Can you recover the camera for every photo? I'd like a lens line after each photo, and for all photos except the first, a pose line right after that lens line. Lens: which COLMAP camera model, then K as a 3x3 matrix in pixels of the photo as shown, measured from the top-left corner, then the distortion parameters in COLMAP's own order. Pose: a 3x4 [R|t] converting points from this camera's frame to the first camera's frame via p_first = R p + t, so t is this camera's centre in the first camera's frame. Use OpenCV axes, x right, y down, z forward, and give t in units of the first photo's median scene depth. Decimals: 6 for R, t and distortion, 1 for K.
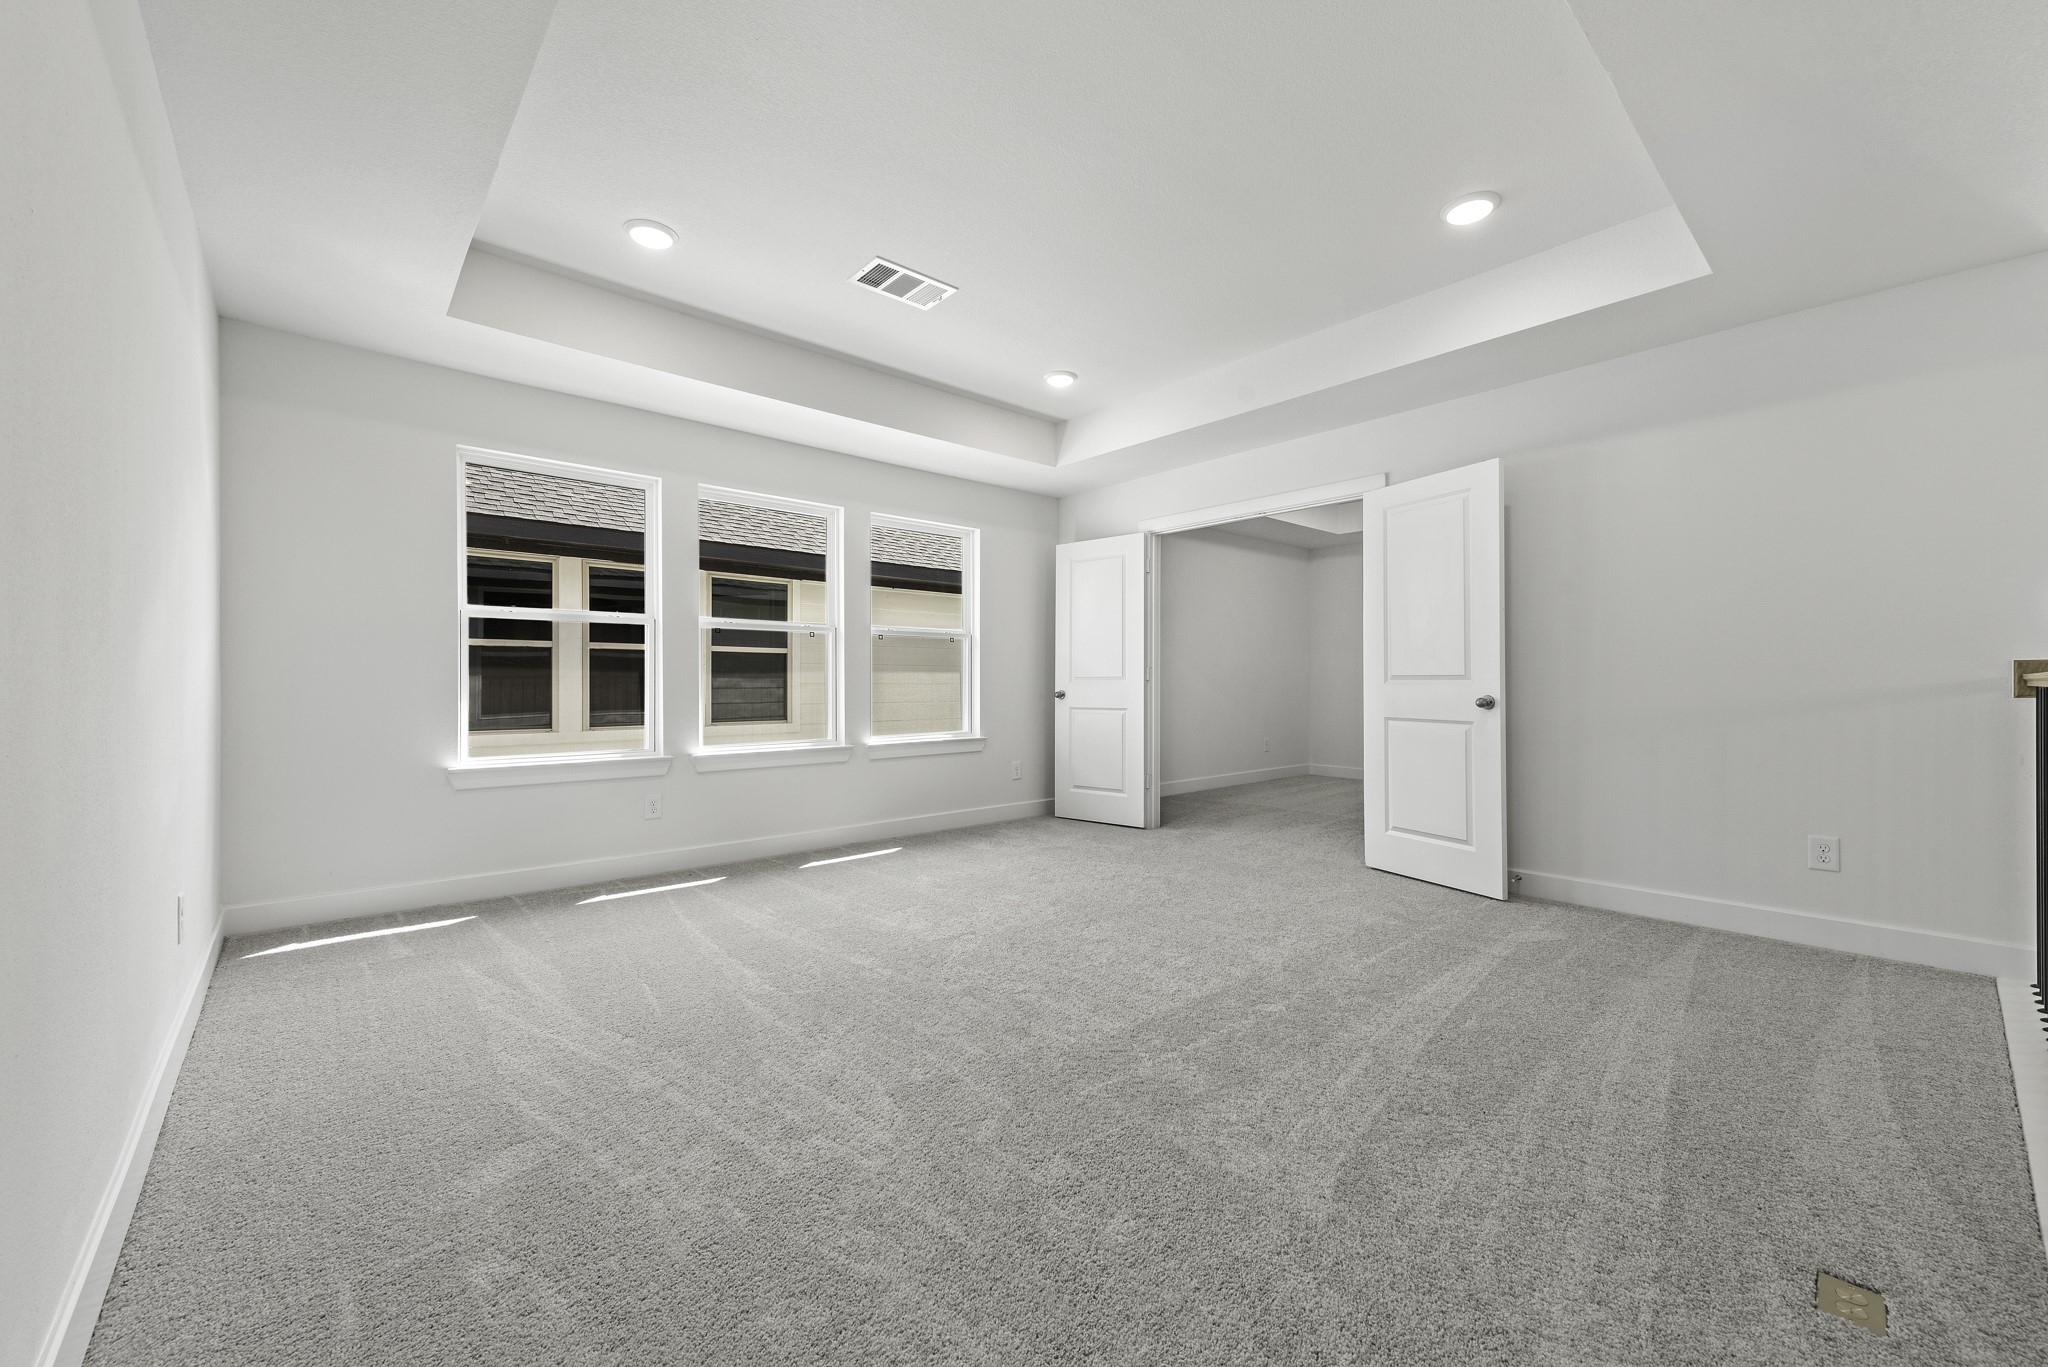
lens RADIAL K [[807.9, 0, 1018.1], [0, 807.9, 682.4], [0, 0, 1]] dist [0.008242, -0.000998]
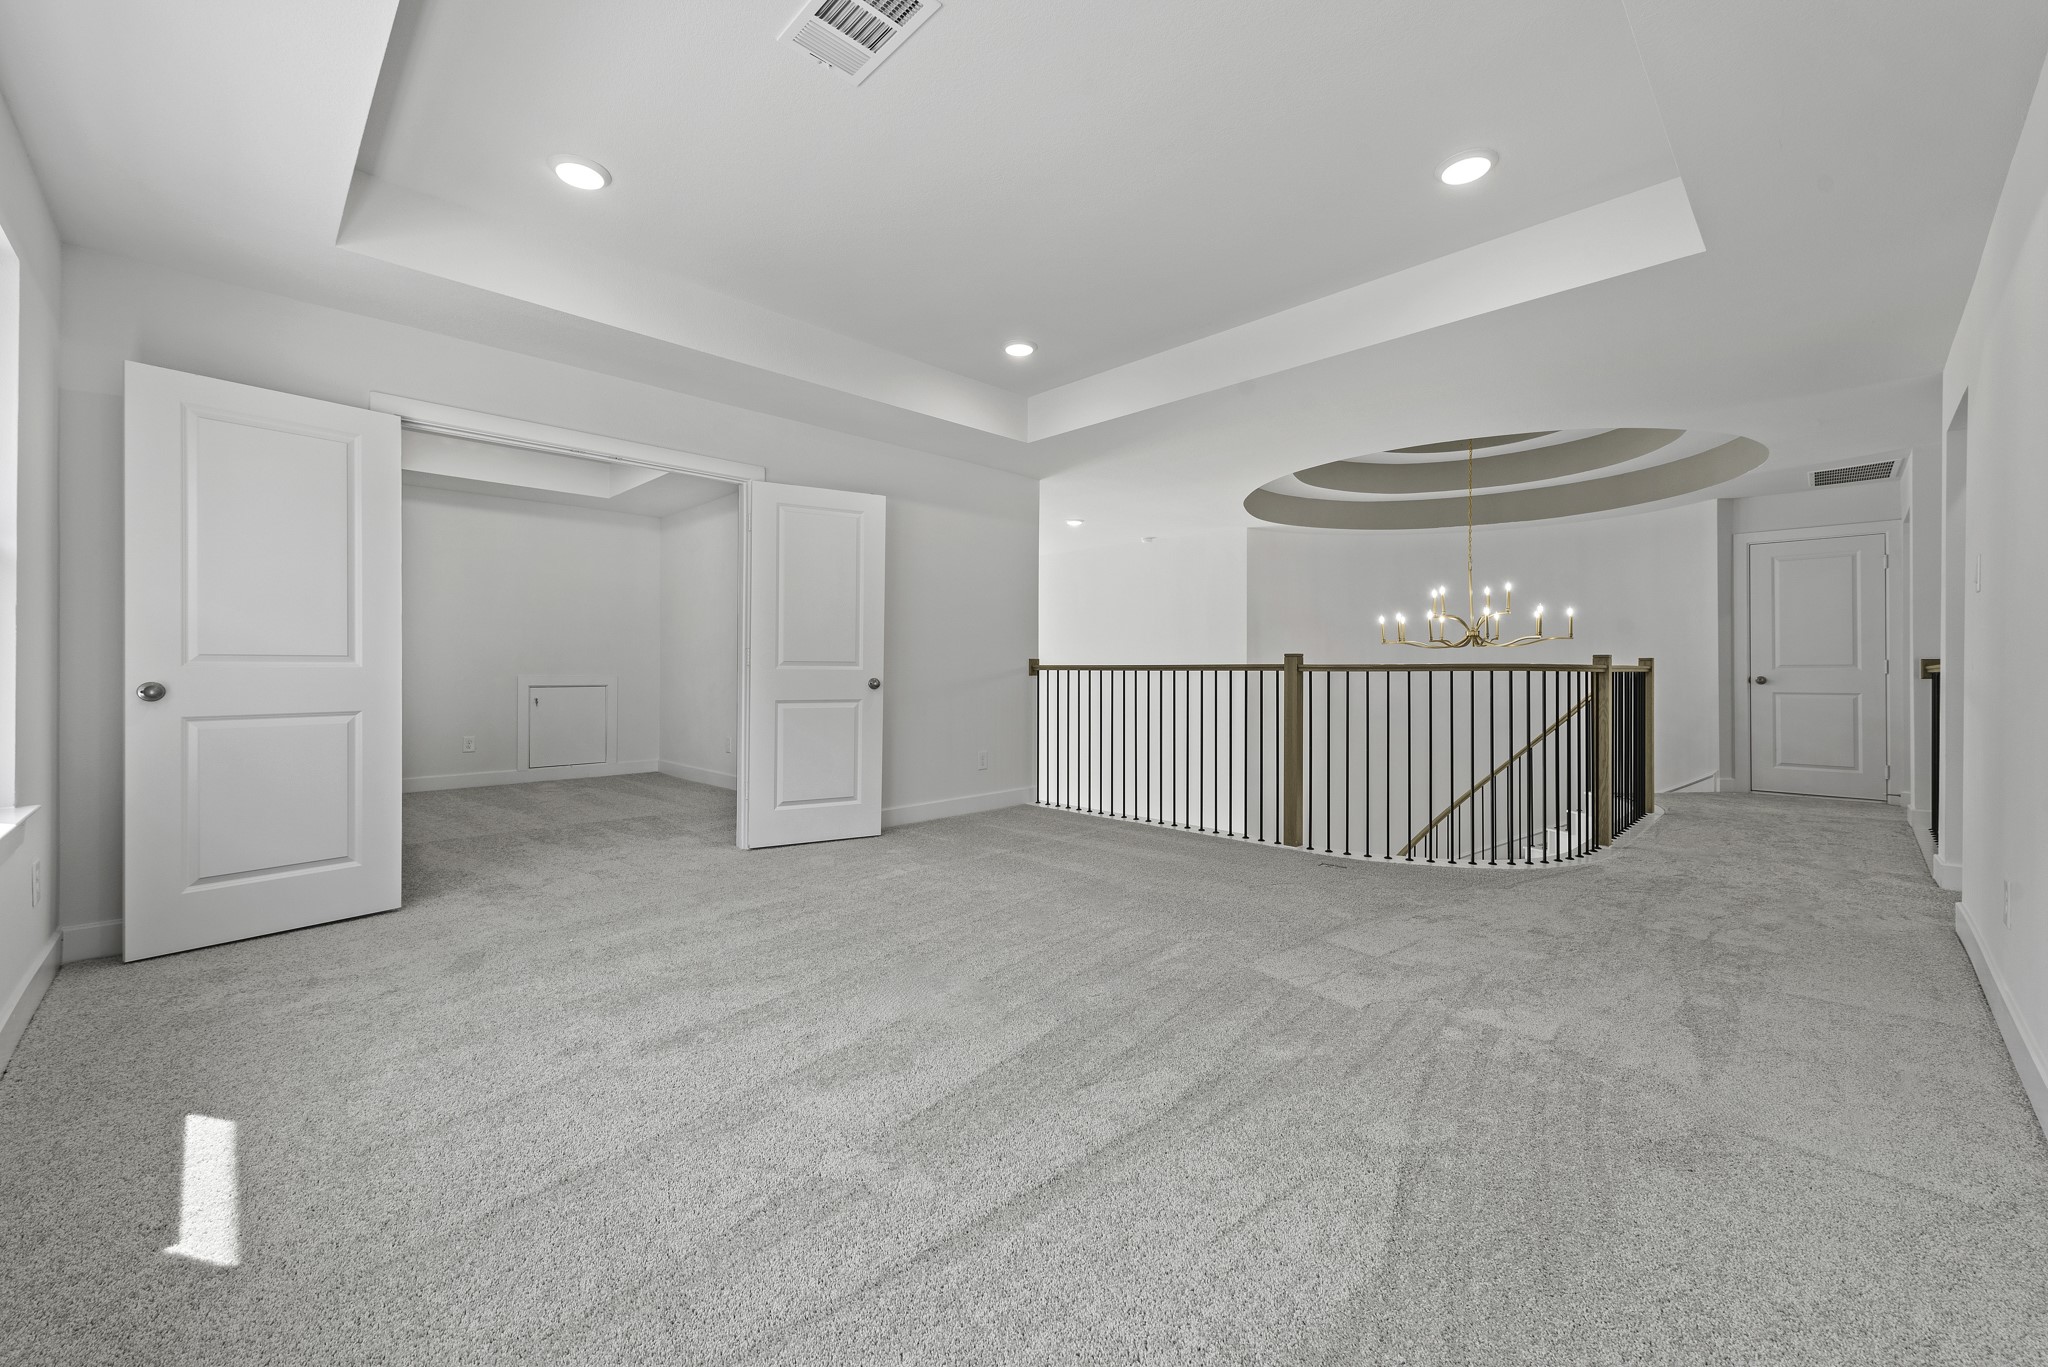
lens RADIAL K [[807.9, 0, 1022.0], [0, 807.9, 671.5], [0, 0, 1]] dist [0.008242, -0.000998]
pose [[-0.050695, -0.006685, 0.998692, -0.616440], [-0.005317, 0.999965, 0.006424, -0.003496], [-0.998700, -0.004984, -0.050728, 0.733901]]
